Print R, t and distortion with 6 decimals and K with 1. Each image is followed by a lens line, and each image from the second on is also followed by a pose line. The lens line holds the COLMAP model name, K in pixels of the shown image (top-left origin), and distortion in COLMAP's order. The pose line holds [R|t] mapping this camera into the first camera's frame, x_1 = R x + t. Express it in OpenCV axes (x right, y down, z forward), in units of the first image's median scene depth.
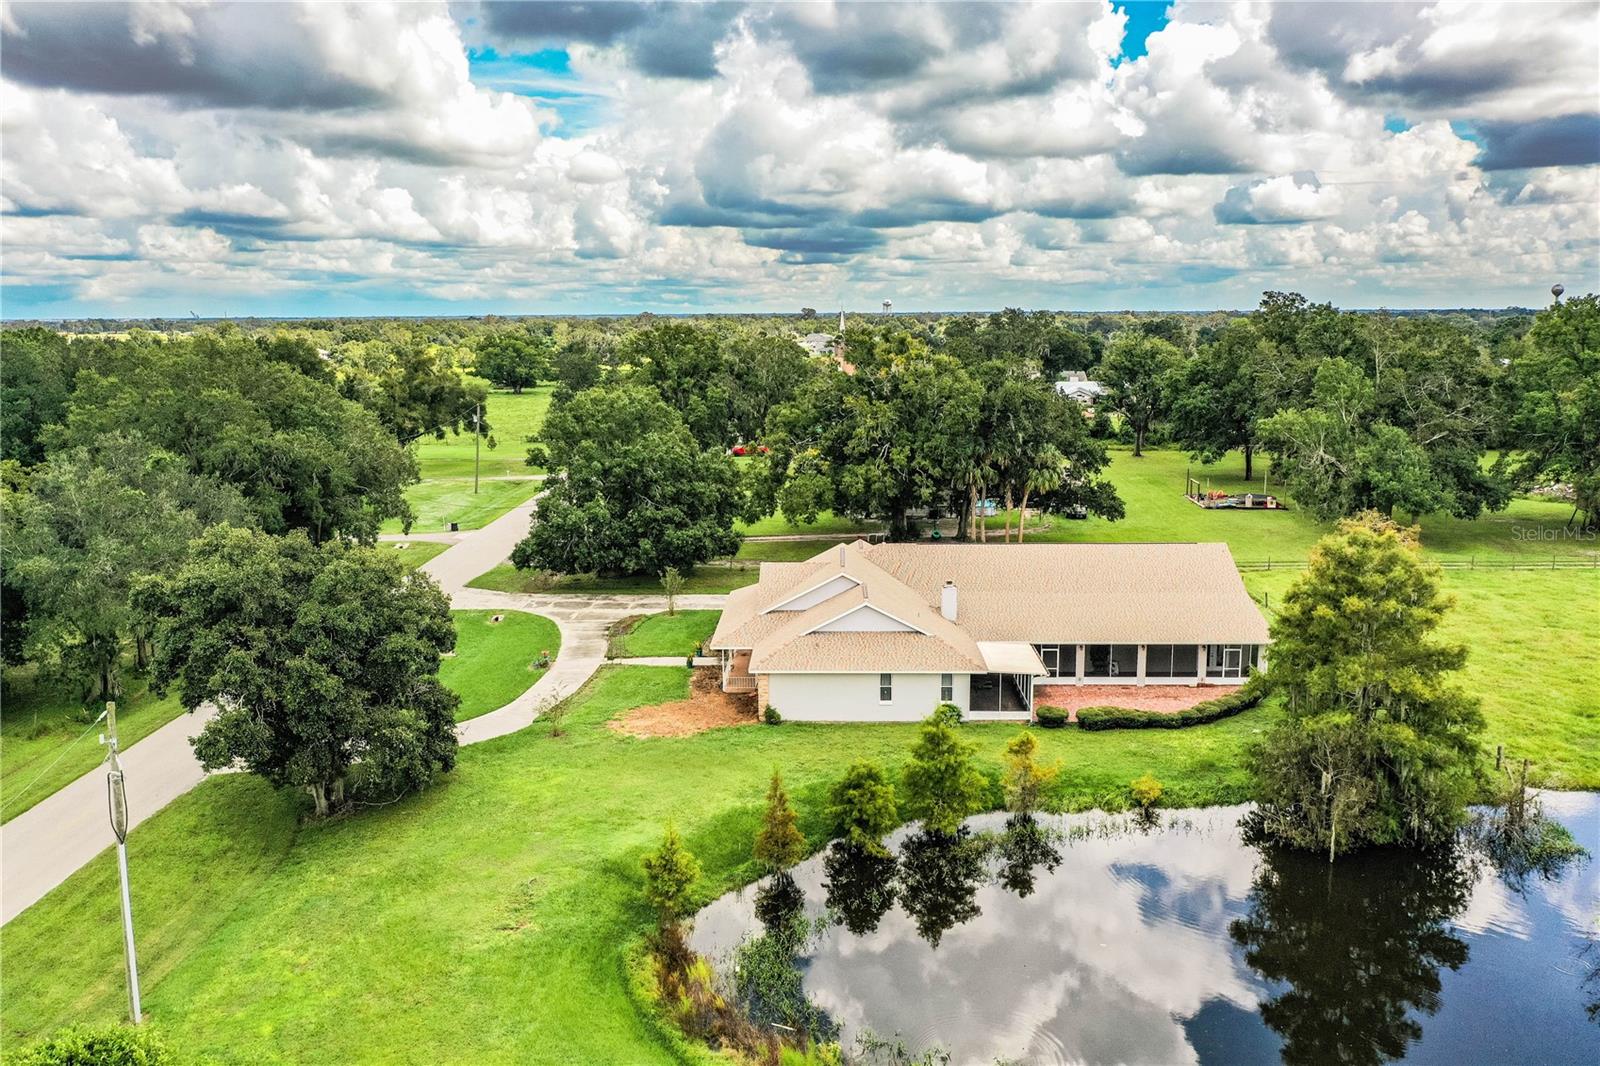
lens RADIAL K [[1260.3, 0, 800.0], [0, 1260.3, 533.0], [0, 0, 1]] dist [0.000349, 0.004386]
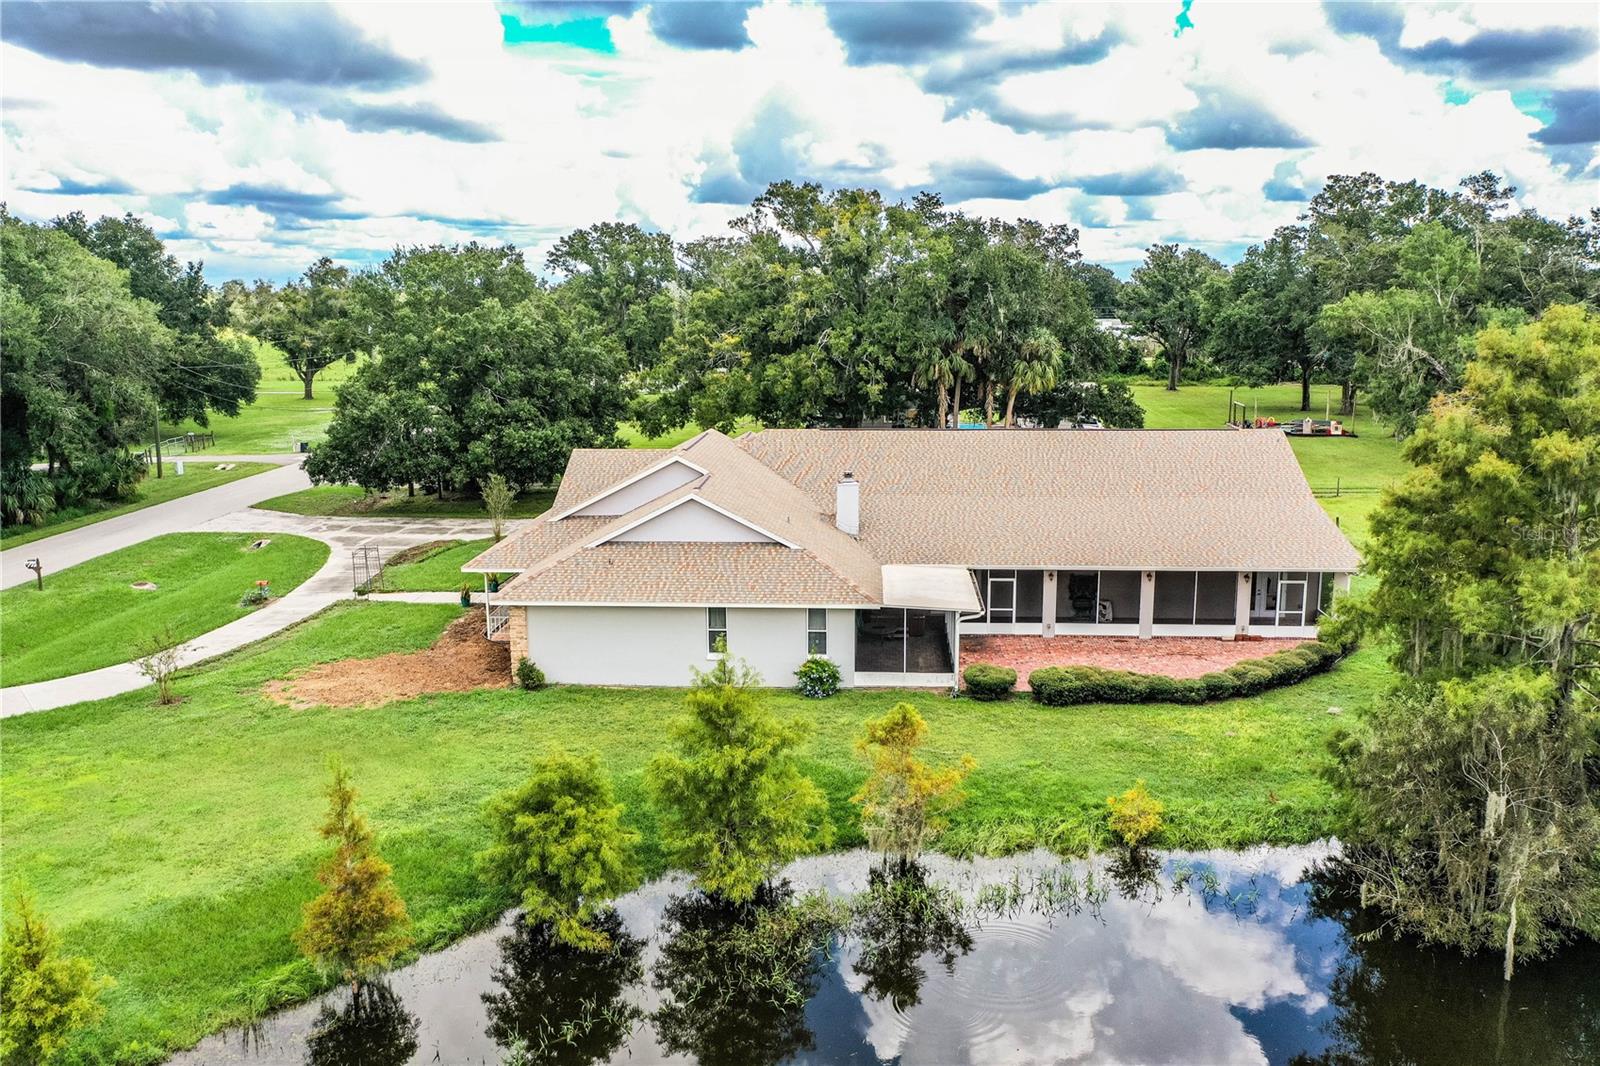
lens RADIAL K [[1260.3, 0, 800.0], [0, 1260.3, 533.0], [0, 0, 1]] dist [0.000349, 0.004386]
pose [[0.999429, 0.007527, -0.032932, 0.124104], [-0.007002, 0.999847, 0.016025, 0.063118], [0.033048, -0.015785, 0.999329, 0.382306]]
